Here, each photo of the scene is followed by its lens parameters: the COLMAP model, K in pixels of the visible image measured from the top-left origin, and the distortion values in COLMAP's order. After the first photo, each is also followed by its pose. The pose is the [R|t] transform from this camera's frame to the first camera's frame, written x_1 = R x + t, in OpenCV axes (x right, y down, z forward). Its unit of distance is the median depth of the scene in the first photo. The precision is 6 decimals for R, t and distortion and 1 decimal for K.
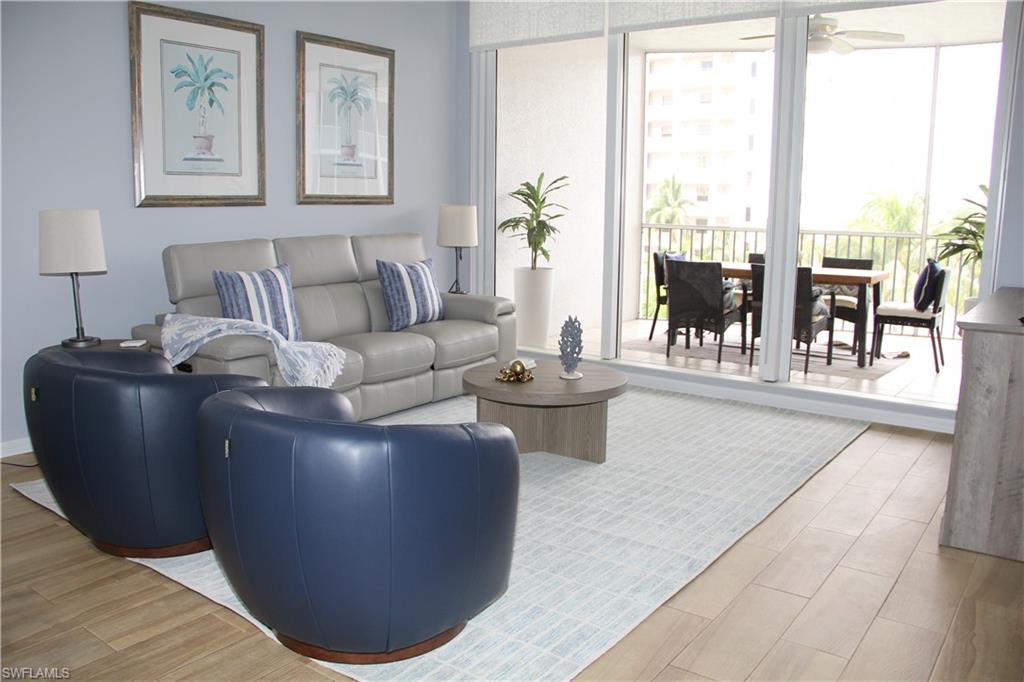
lens RADIAL K [[847.9, 0, 512.0], [0, 847.9, 341.0], [0, 0, 1]] dist [-0.174231, 0.121211]
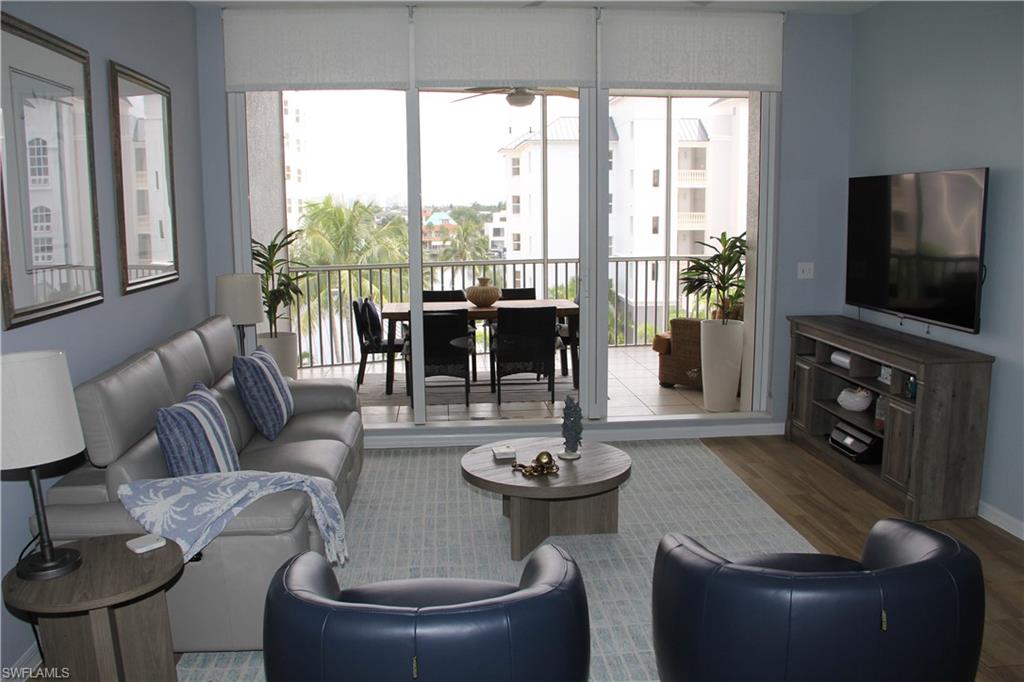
lens RADIAL K [[847.9, 0, 512.0], [0, 847.9, 341.0], [0, 0, 1]] dist [-0.174231, 0.121211]
pose [[0.753209, -0.120628, 0.646626, -0.509665], [0.127335, 0.991185, 0.036582, -0.114351], [-0.645338, 0.054784, 0.761930, 0.240459]]
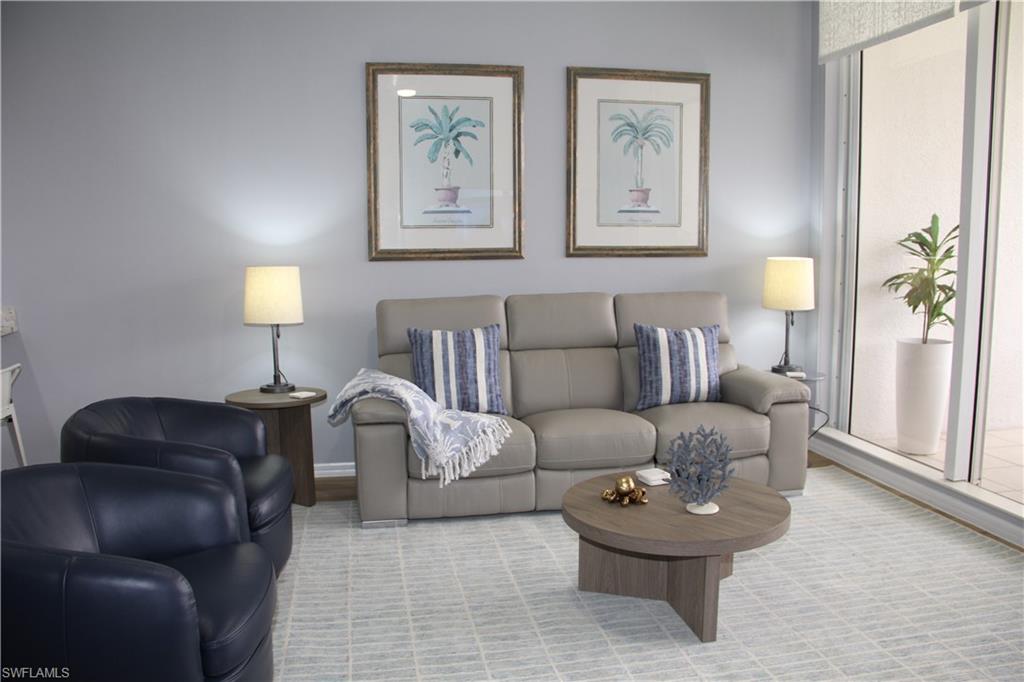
lens RADIAL K [[847.9, 0, 512.0], [0, 847.9, 341.0], [0, 0, 1]] dist [-0.174231, 0.121211]
pose [[0.734577, 0.066869, -0.675223, 0.351717], [-0.095050, 0.995461, -0.004823, -0.067605], [0.671835, 0.067723, 0.737598, 0.310855]]
